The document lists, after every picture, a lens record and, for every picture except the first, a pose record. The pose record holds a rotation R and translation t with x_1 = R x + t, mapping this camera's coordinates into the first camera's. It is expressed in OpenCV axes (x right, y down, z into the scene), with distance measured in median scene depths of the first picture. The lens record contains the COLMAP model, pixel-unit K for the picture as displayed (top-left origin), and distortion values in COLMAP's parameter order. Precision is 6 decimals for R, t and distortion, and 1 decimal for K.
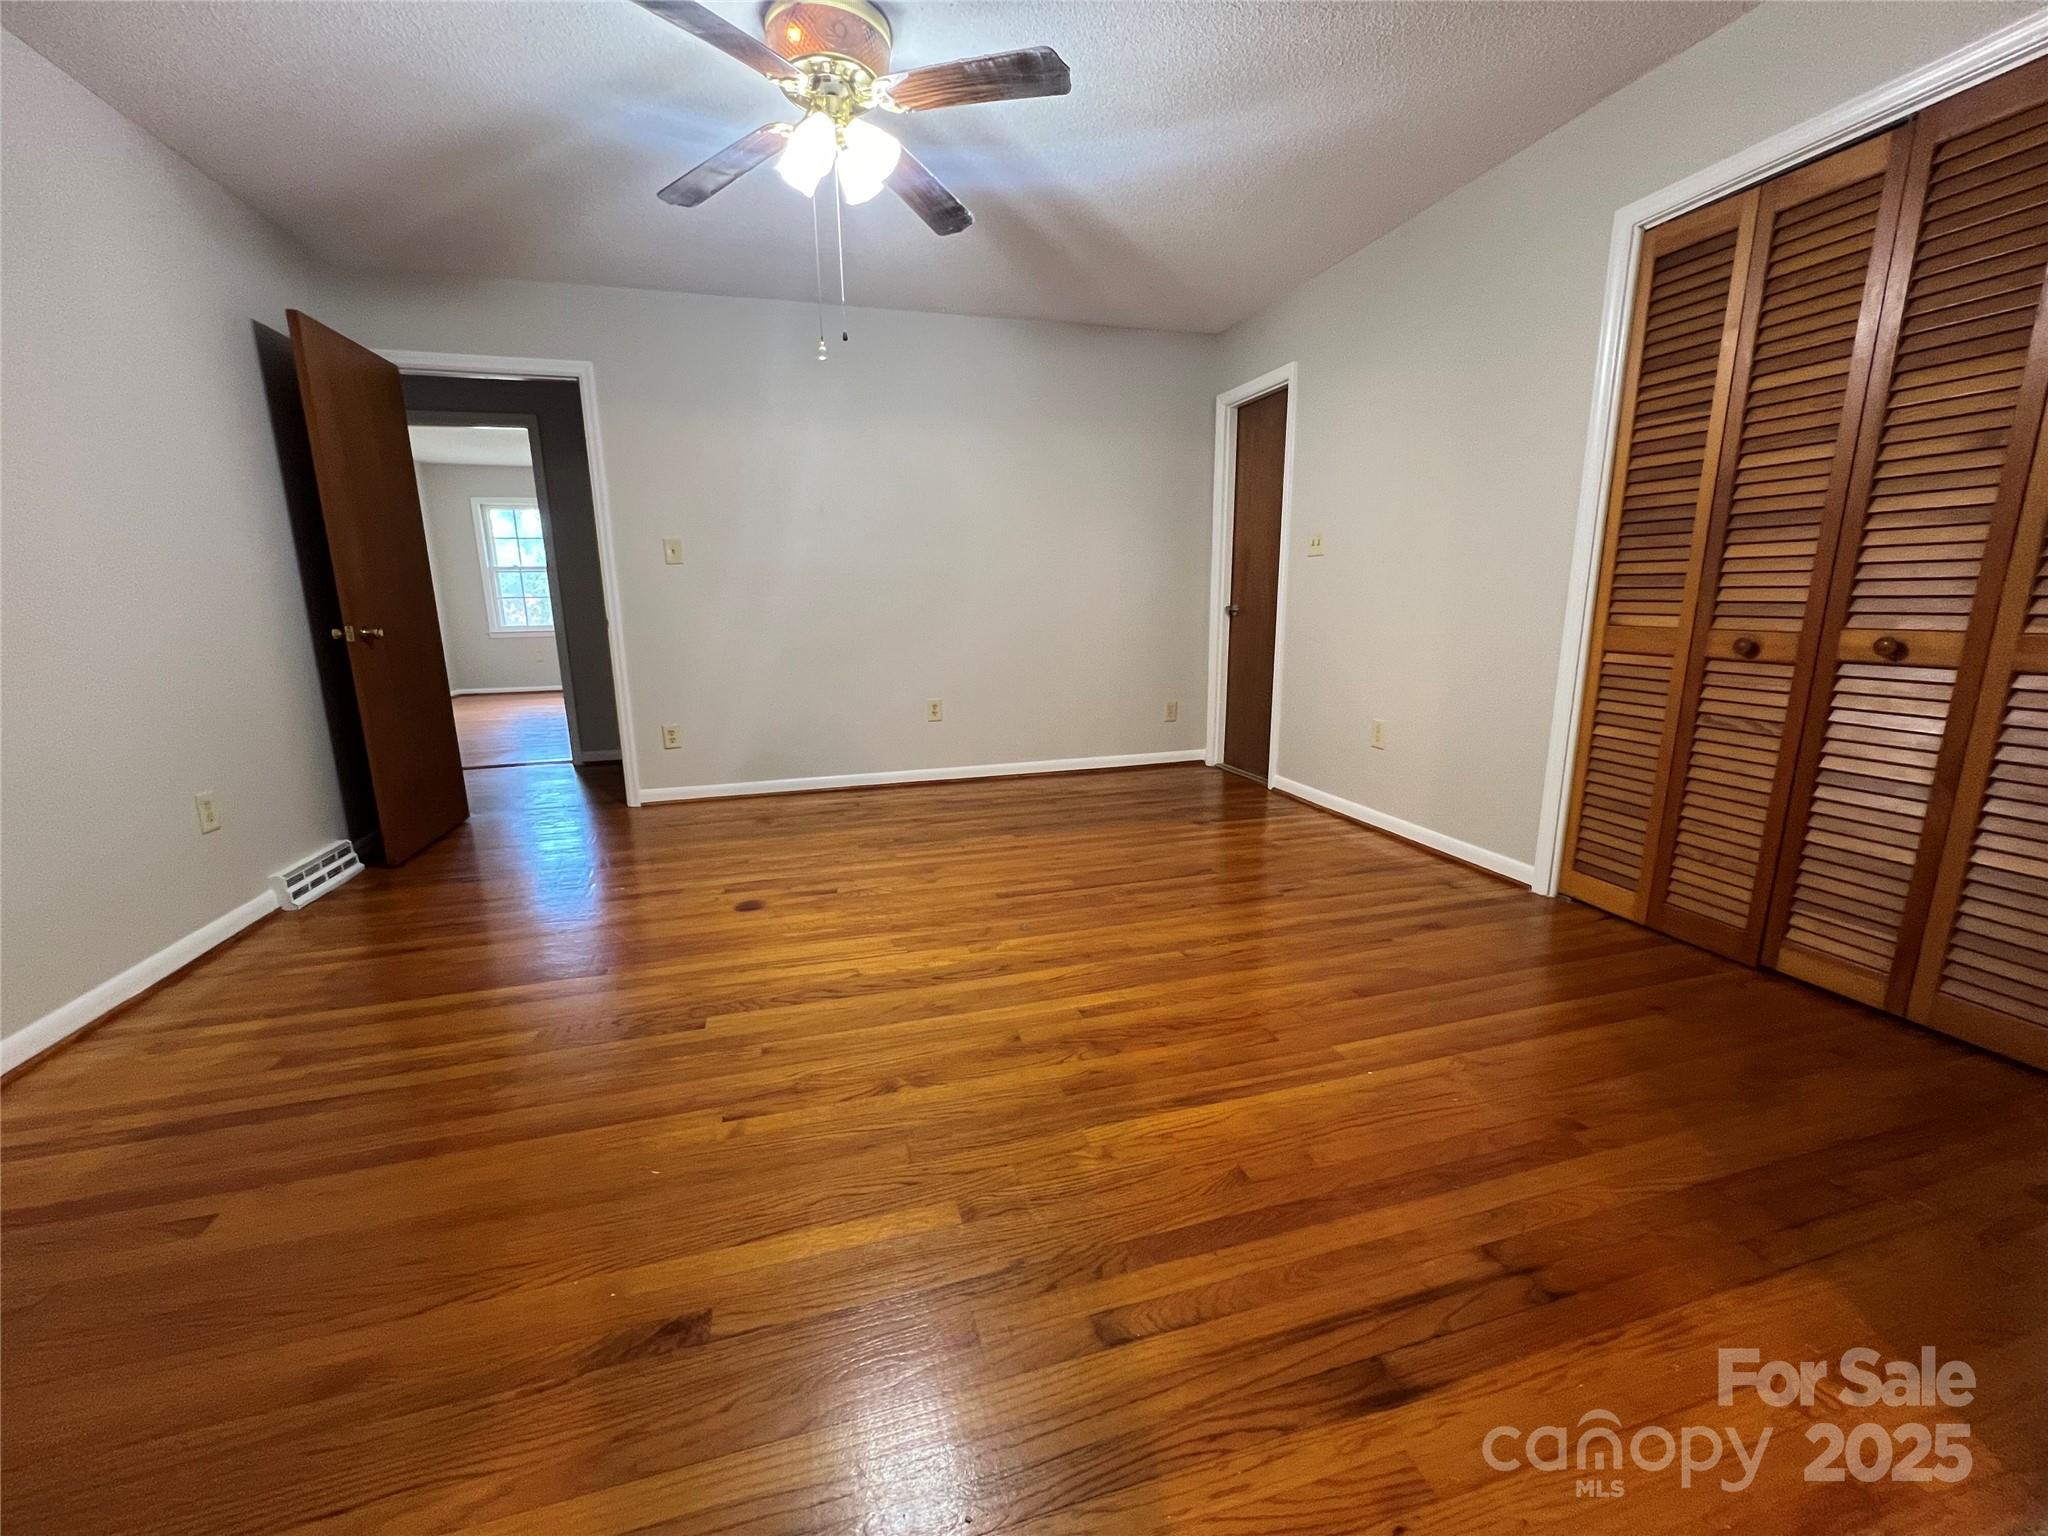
lens RADIAL K [[818.0, 0, 1019.8], [0, 818.0, 763.8], [0, 0, 1]] dist [-0.001029, -0.000033]
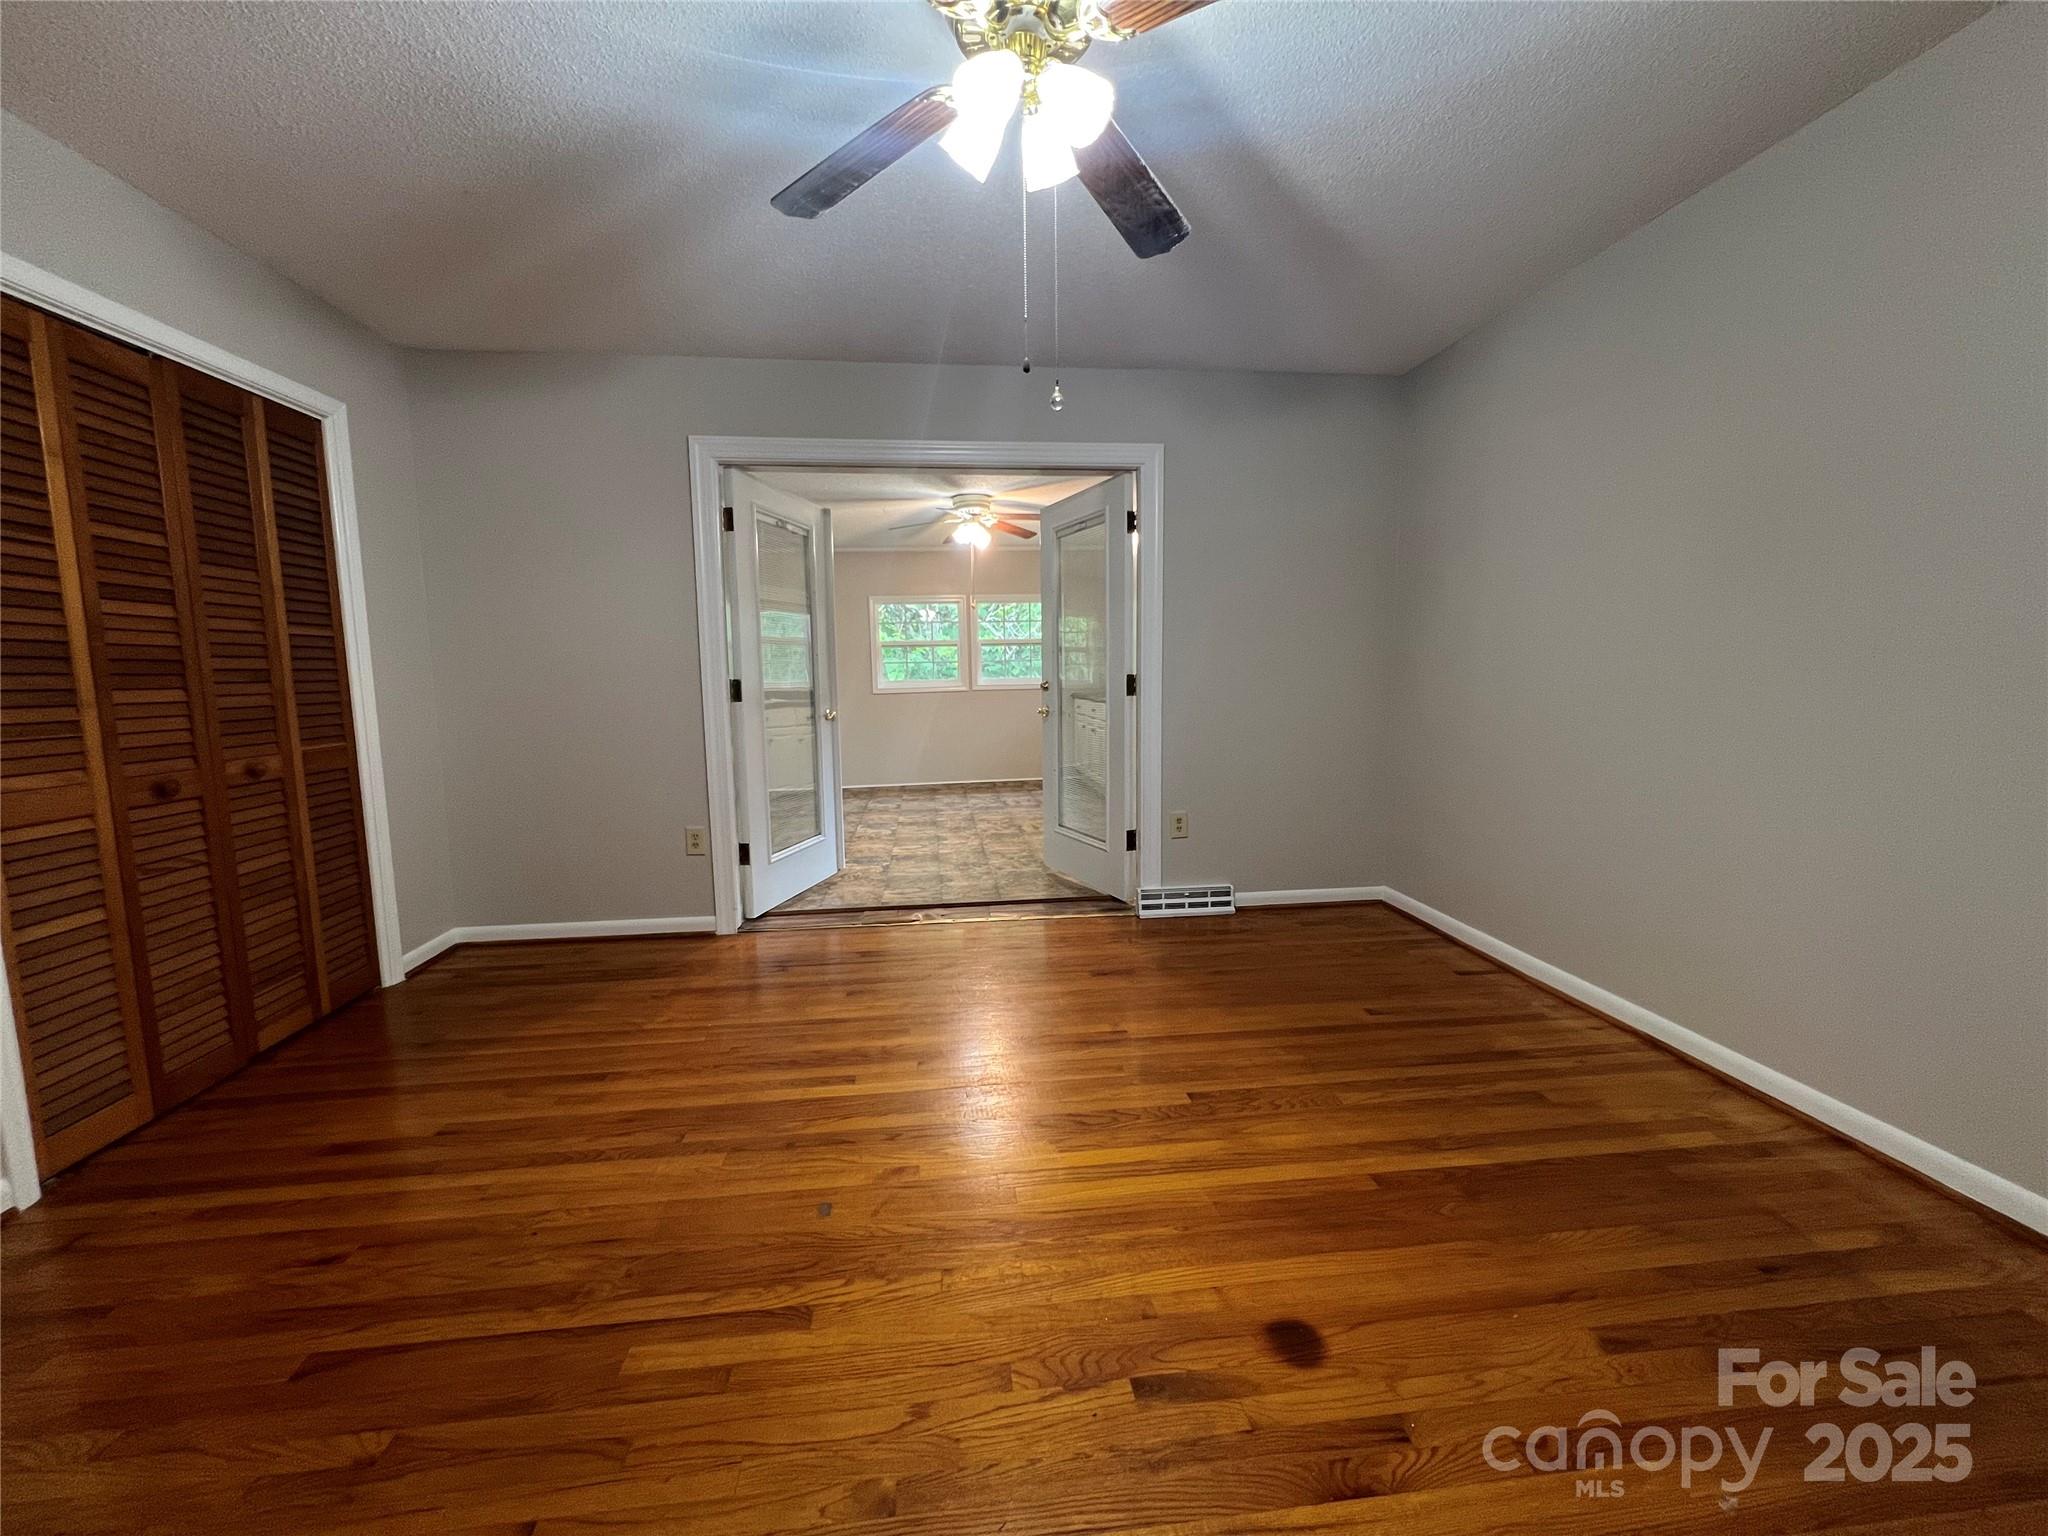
lens RADIAL K [[818.0, 0, 1019.8], [0, 818.0, 763.8], [0, 0, 1]] dist [-0.001029, -0.000033]
pose [[-0.986146, 0.011449, 0.165483, -0.319843], [0.062011, 0.950729, 0.303759, -0.410962], [-0.153852, 0.309813, -0.938267, 1.761929]]
